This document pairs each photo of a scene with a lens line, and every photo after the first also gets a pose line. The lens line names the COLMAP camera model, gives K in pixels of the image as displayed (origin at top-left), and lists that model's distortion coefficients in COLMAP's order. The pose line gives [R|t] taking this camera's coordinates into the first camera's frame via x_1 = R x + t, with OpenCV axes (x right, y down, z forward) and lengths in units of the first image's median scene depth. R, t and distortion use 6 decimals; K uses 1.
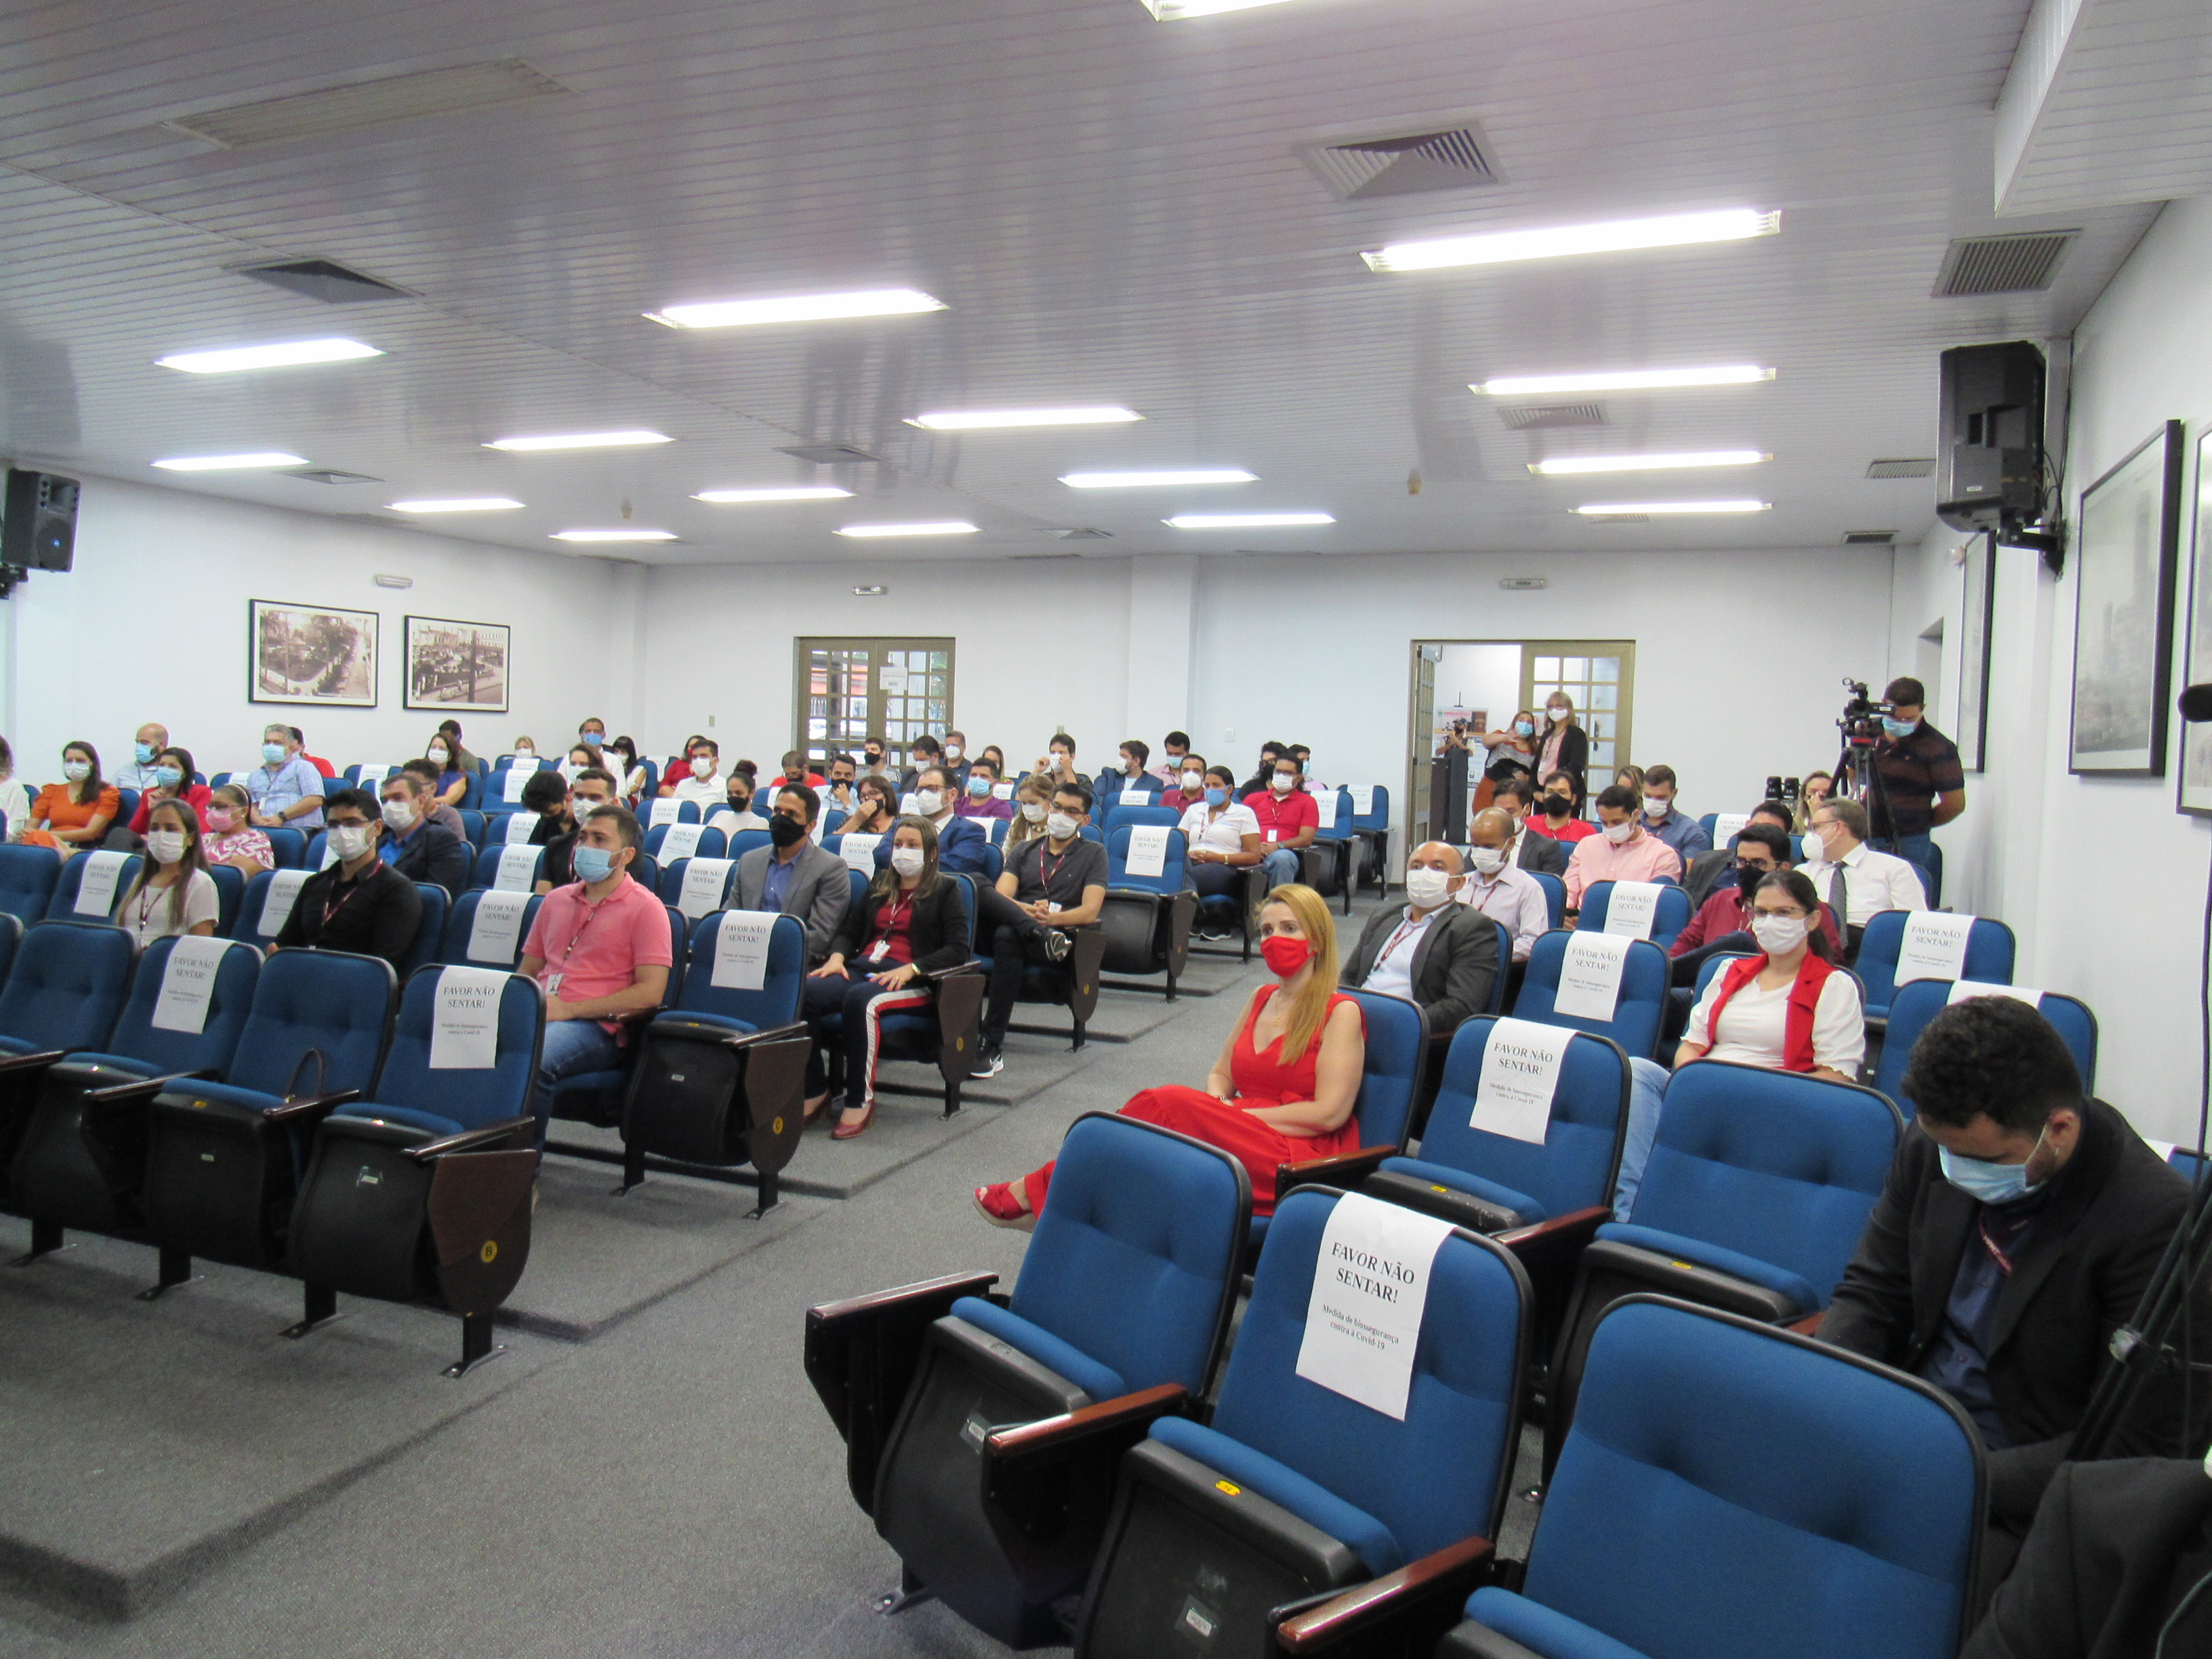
lens RADIAL K [[1602.8, 0, 1099.7], [0, 1602.8, 810.8], [0, 0, 1]] dist [-0.015956, 0.001564]
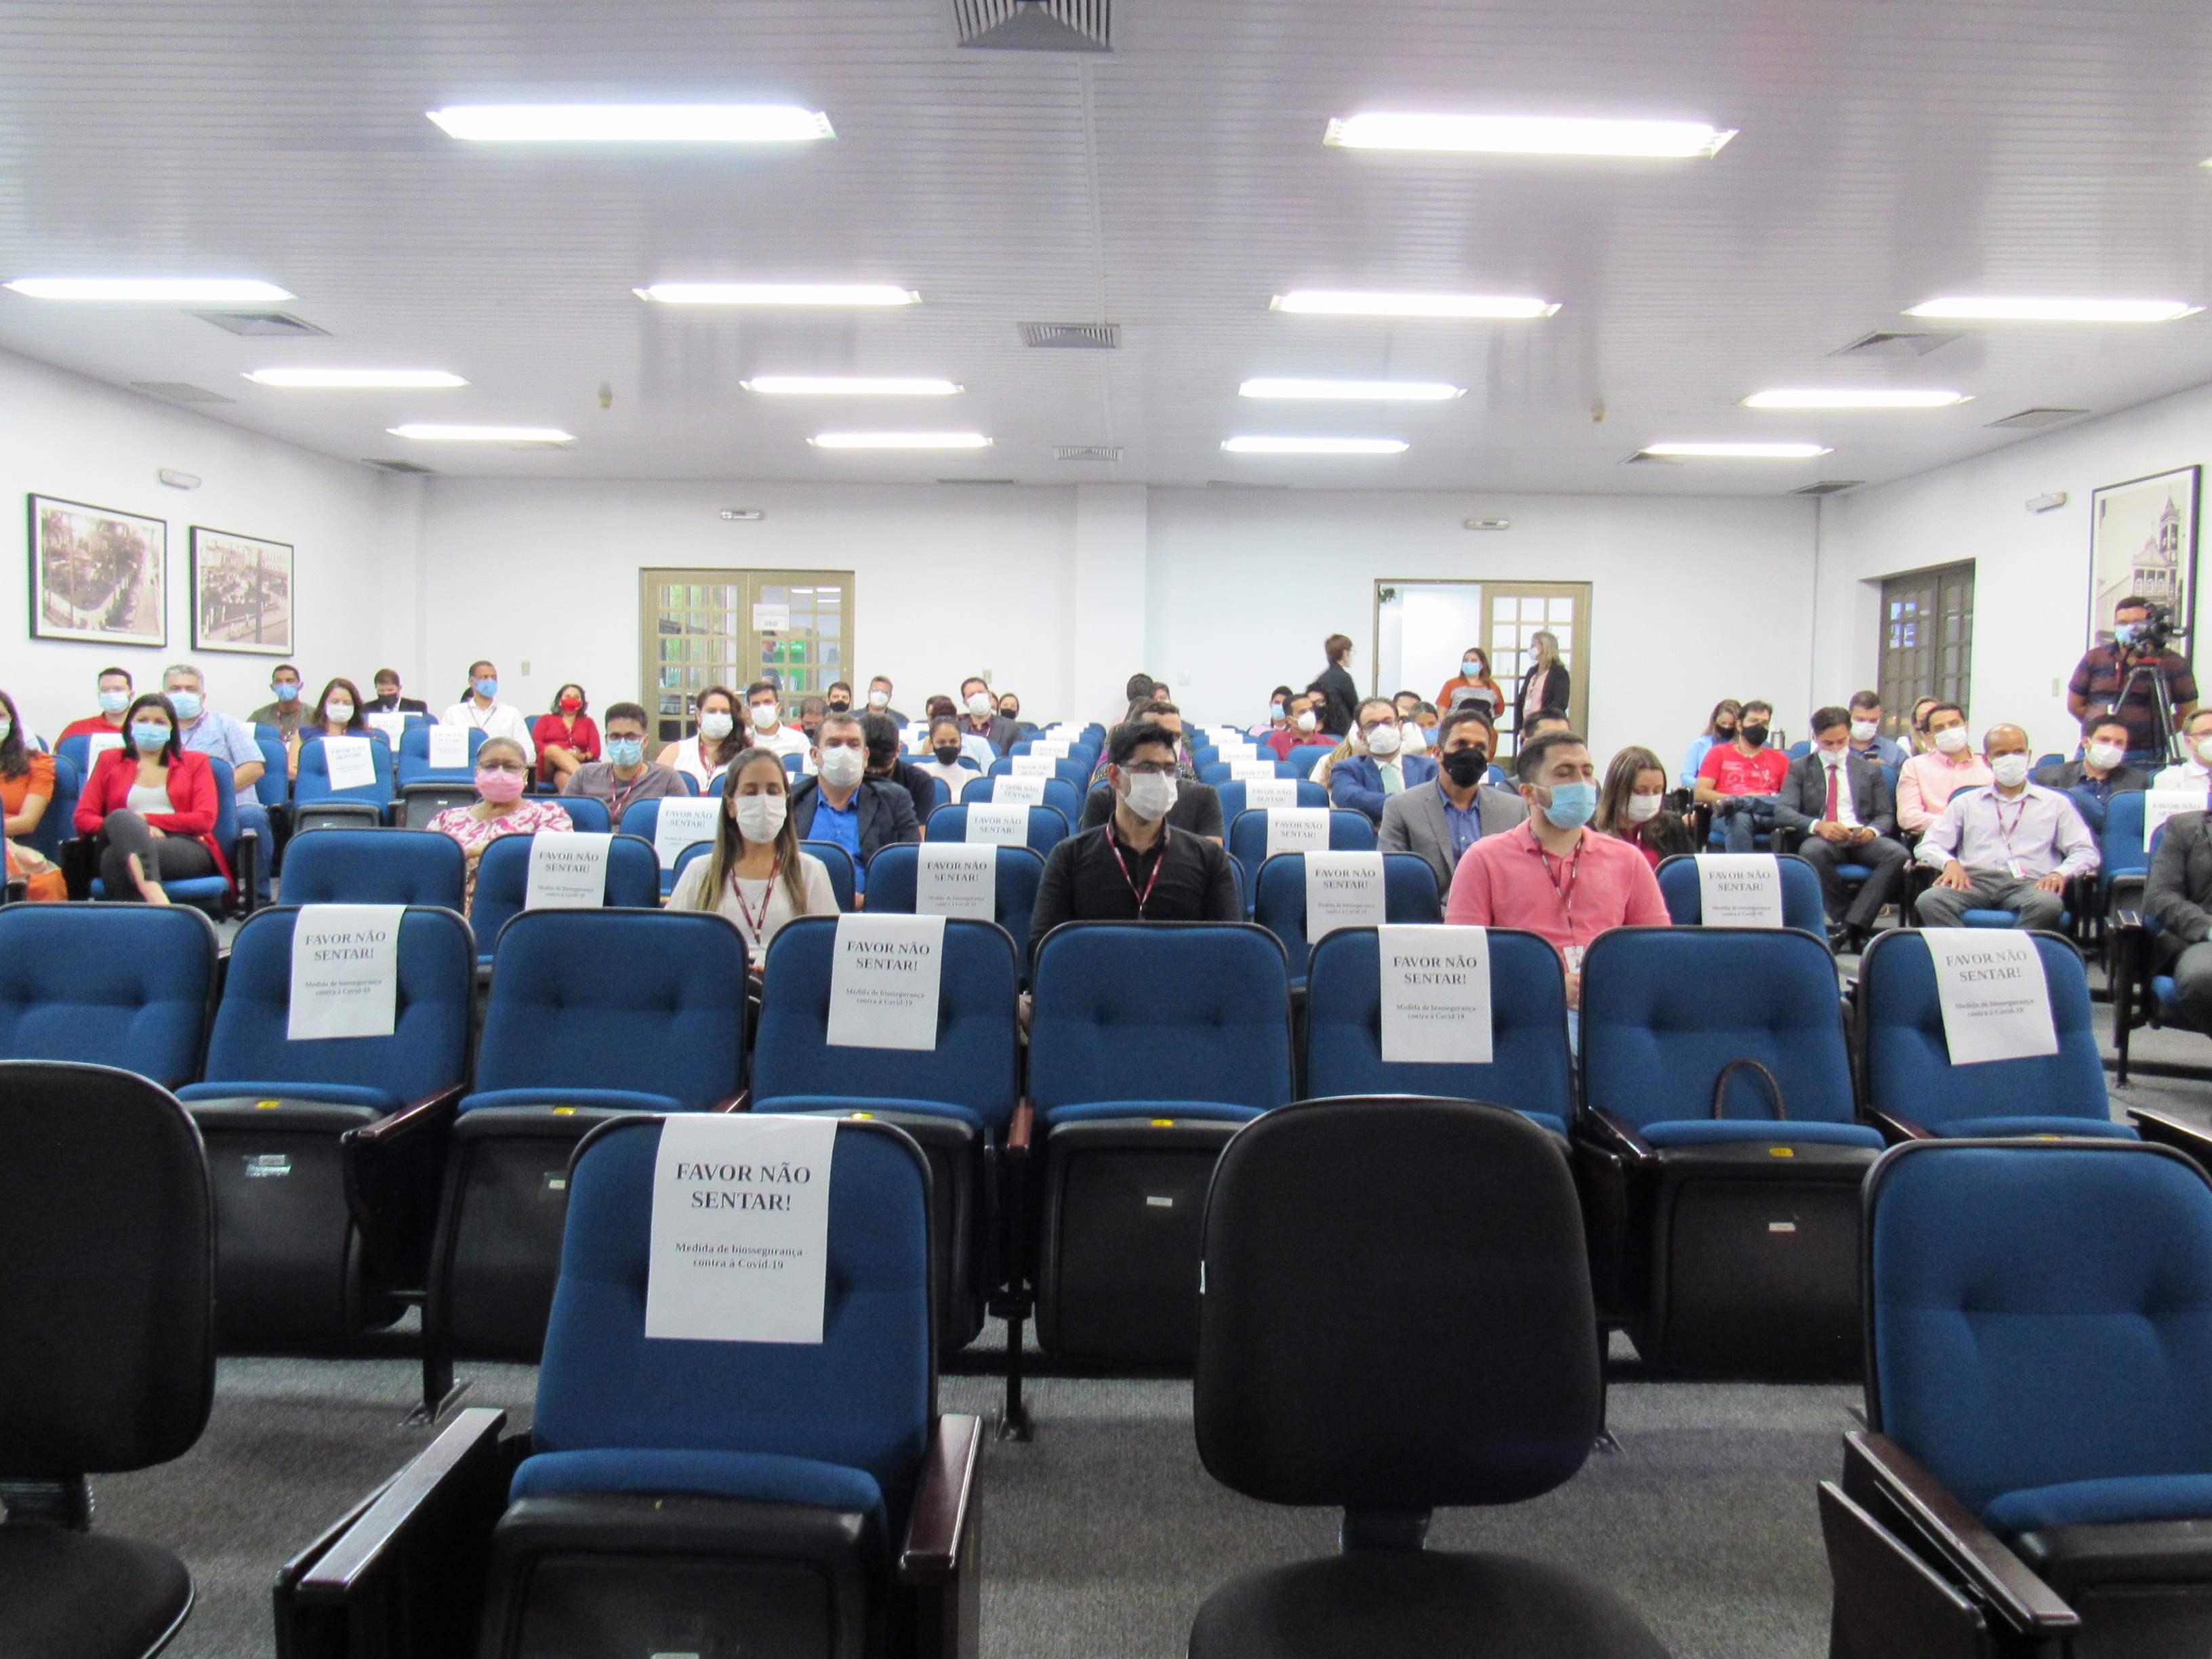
lens RADIAL K [[1602.8, 0, 1104.7], [0, 1602.8, 822.8], [0, 0, 1]] dist [-0.015956, 0.001564]
pose [[0.926132, -0.040292, 0.375042, -0.341836], [0.028519, 0.998912, 0.036892, 0.002118], [-0.376120, -0.023471, 0.926273, 0.148165]]
